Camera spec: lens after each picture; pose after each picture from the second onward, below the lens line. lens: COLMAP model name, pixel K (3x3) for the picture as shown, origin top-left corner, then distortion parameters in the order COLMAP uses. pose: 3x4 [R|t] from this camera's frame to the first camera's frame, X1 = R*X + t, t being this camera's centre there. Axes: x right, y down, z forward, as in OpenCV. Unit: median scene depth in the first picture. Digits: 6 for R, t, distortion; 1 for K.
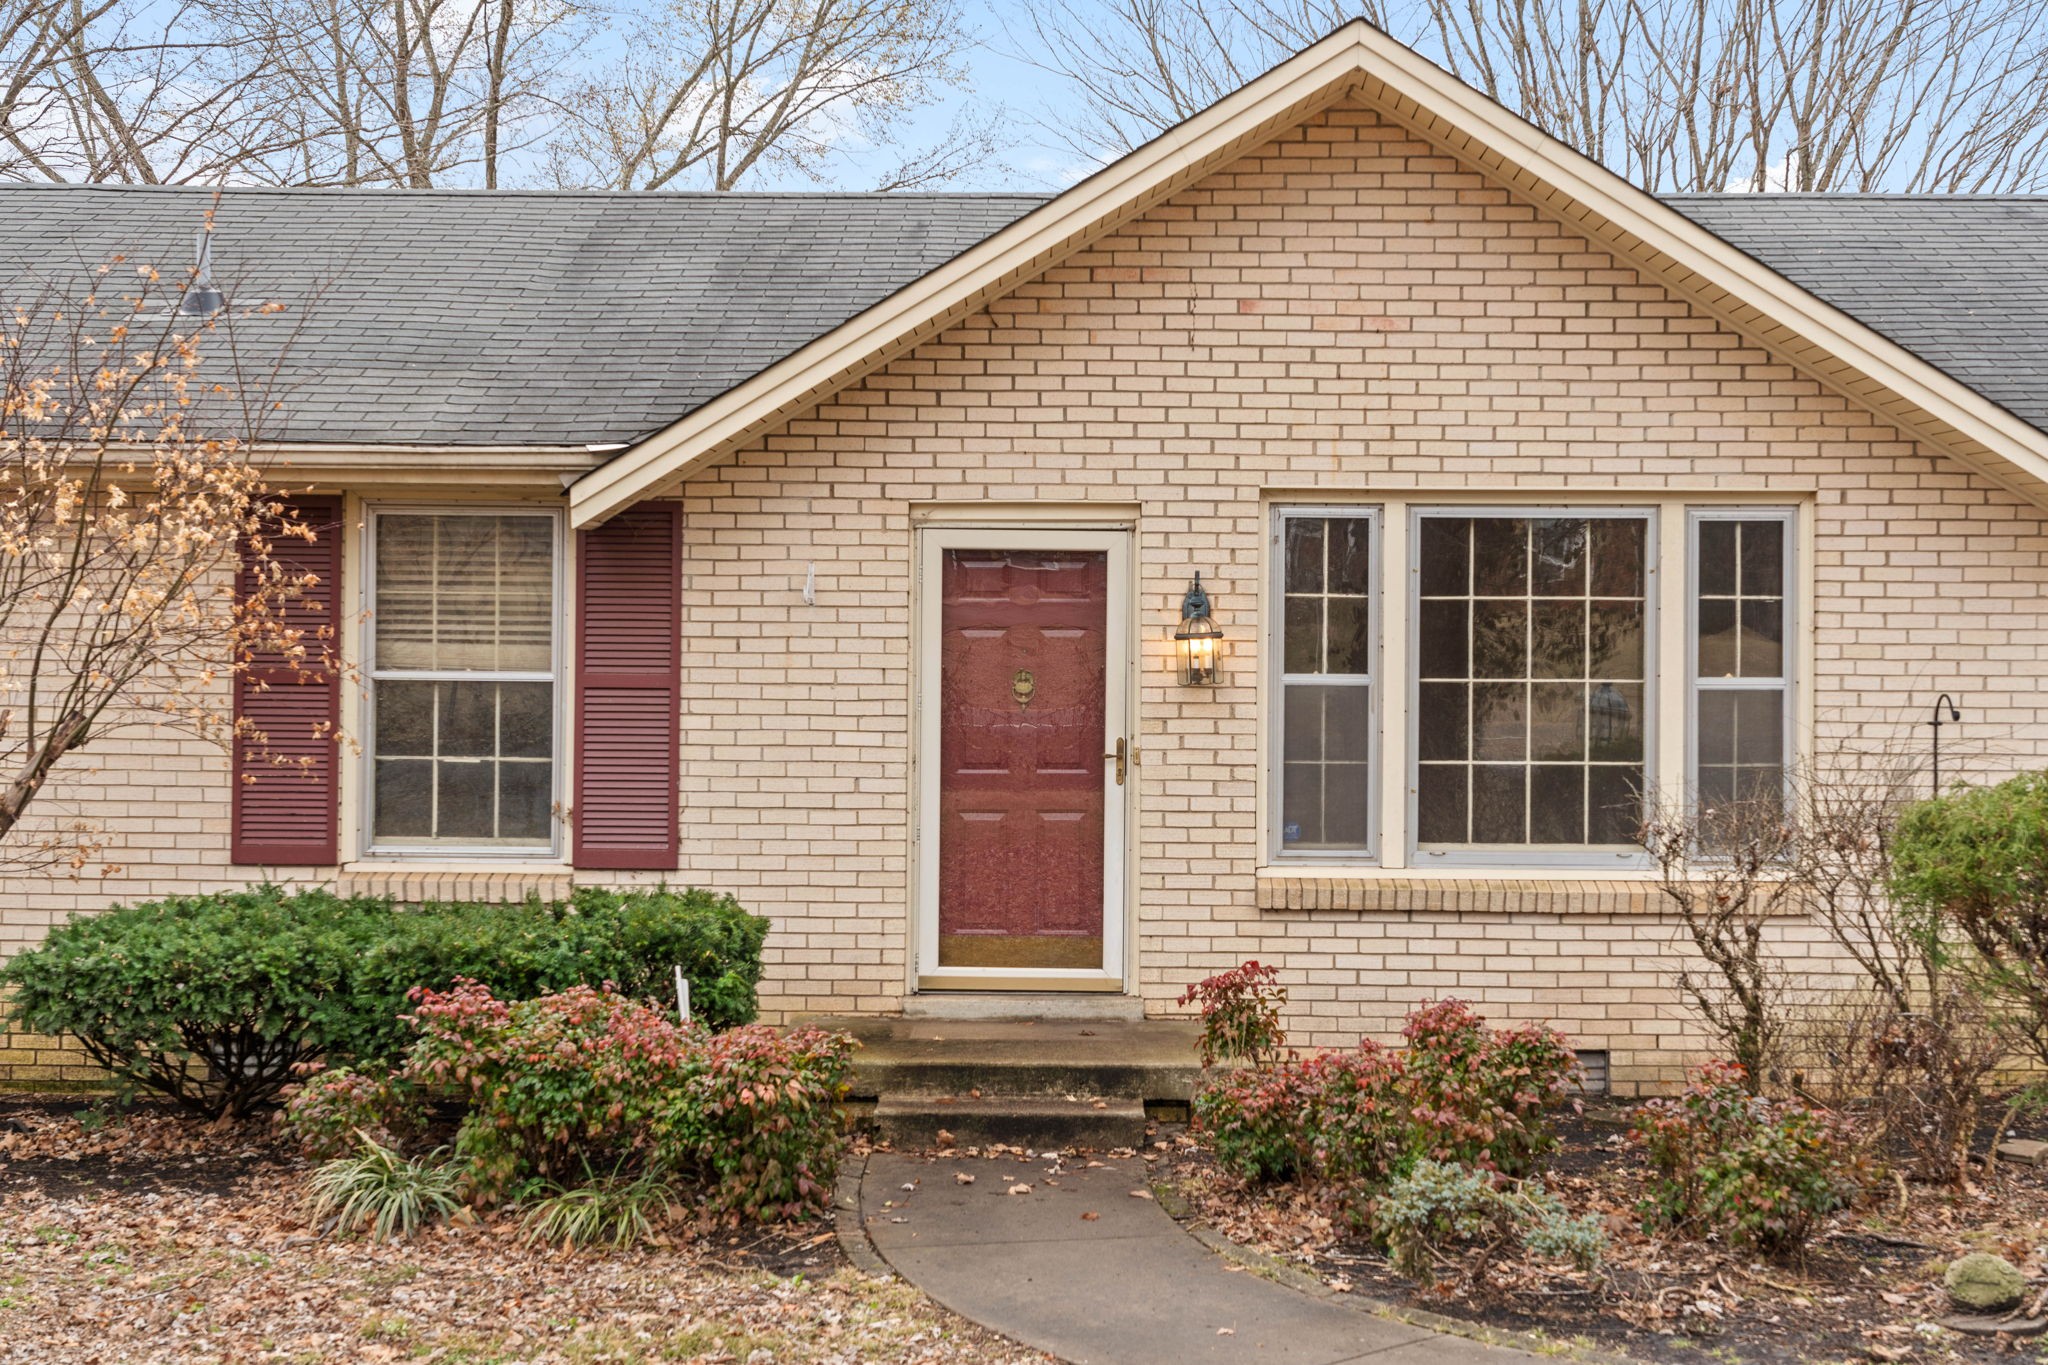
lens RADIAL K [[2490.4, 0, 1023.2], [0, 2490.4, 755.6], [0, 0, 1]] dist [0.033776, 0.031121]
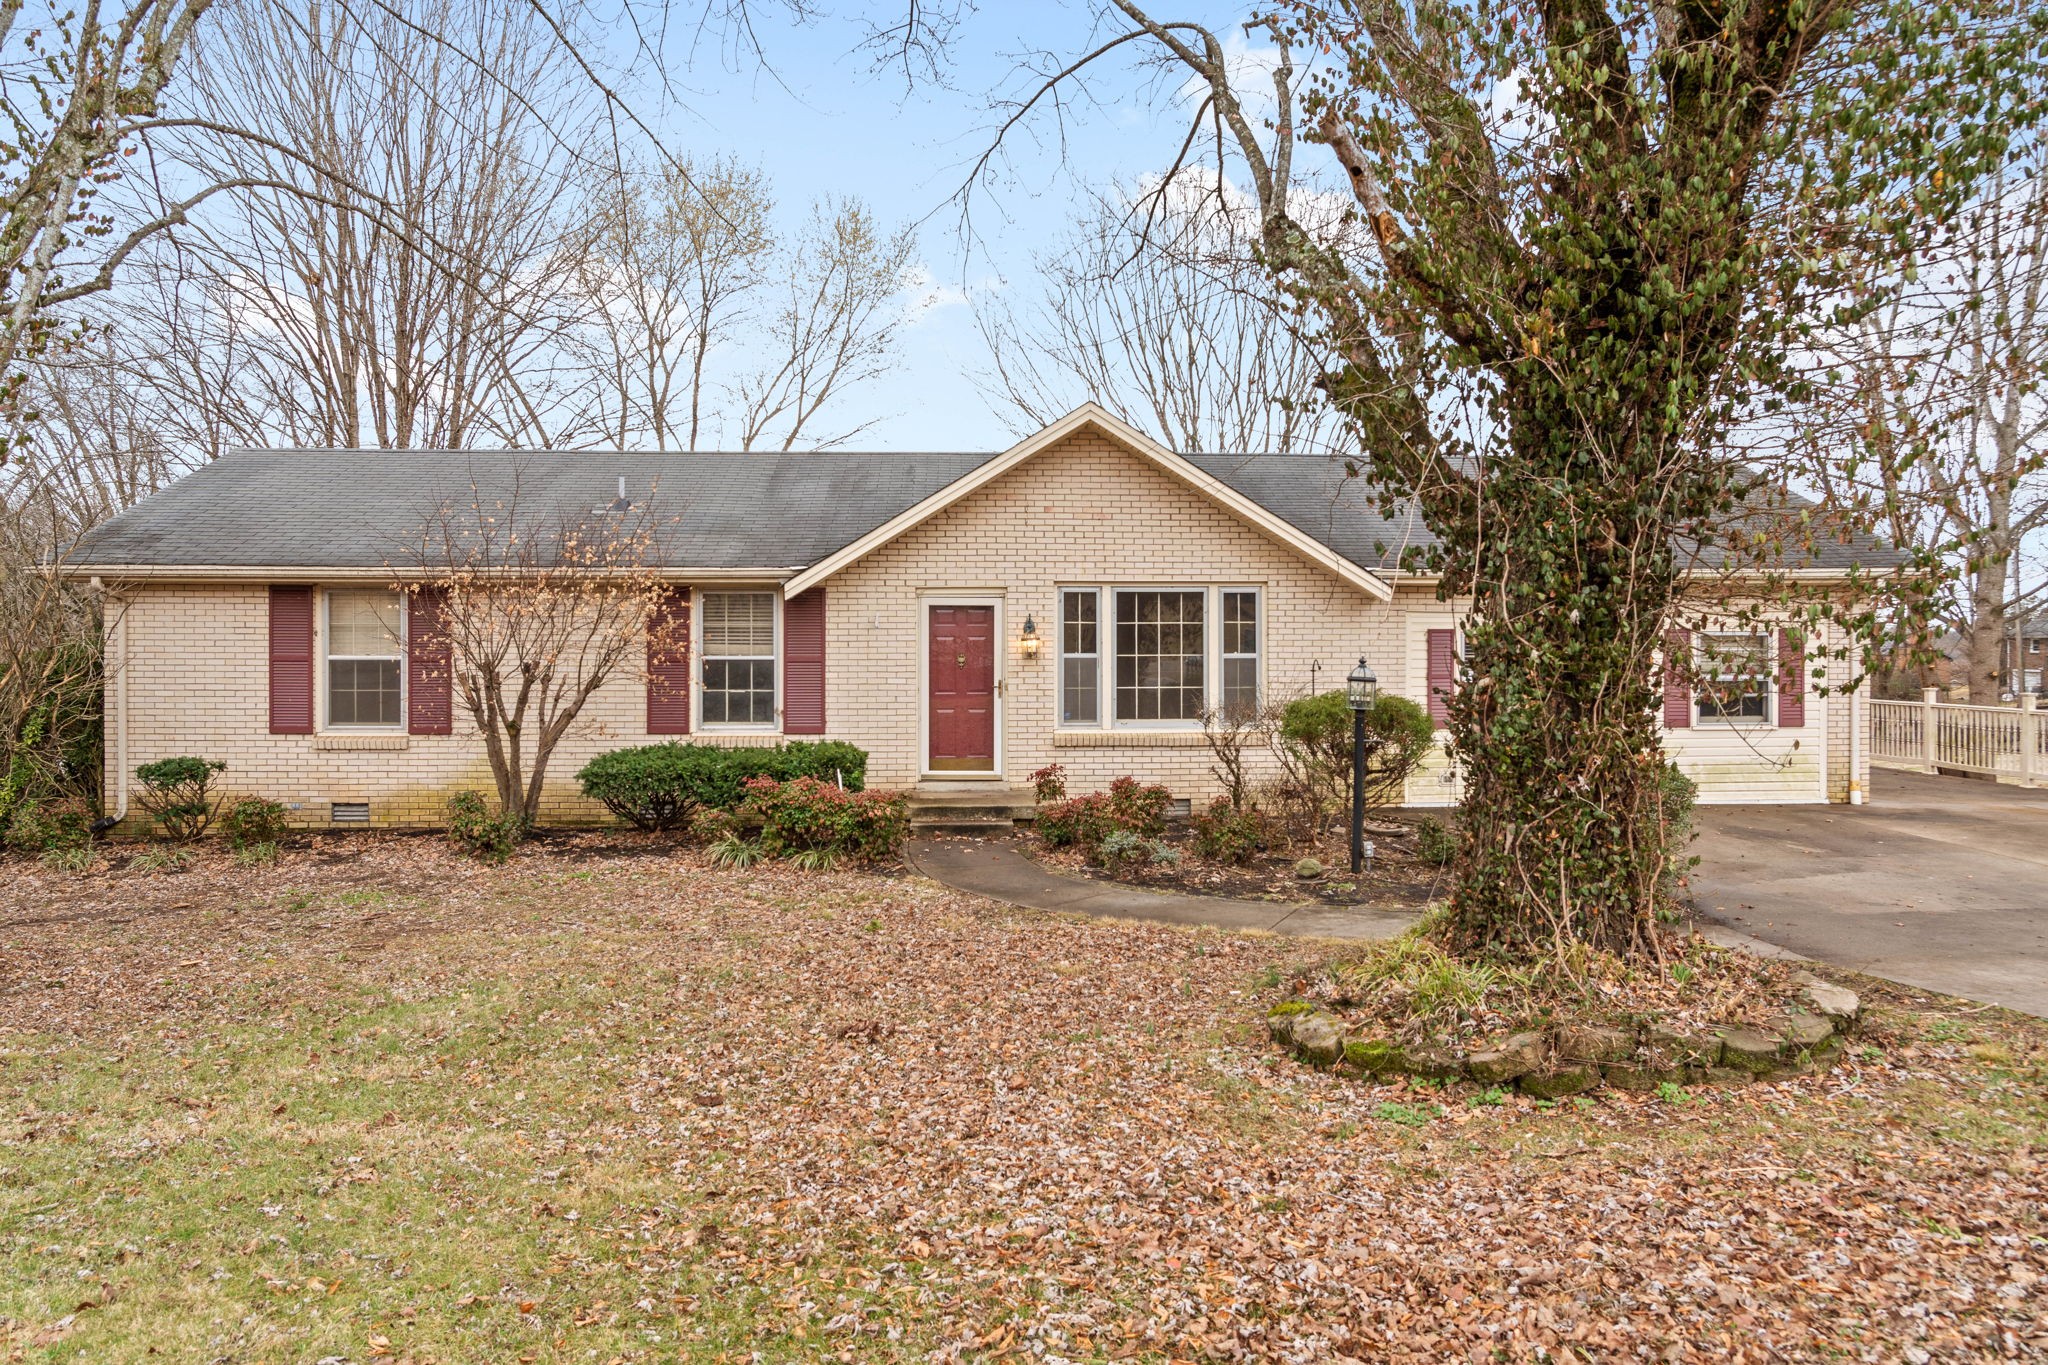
lens RADIAL K [[1625.5, 0, 1024.0], [0, 1625.5, 682.5], [0, 0, 1]] dist [-0.000701, 0.001073]
pose [[0.995980, -0.010763, 0.088923, -0.084631], [0.010019, 0.999911, 0.008810, -0.018535], [-0.089010, -0.007884, 0.996000, -0.657076]]
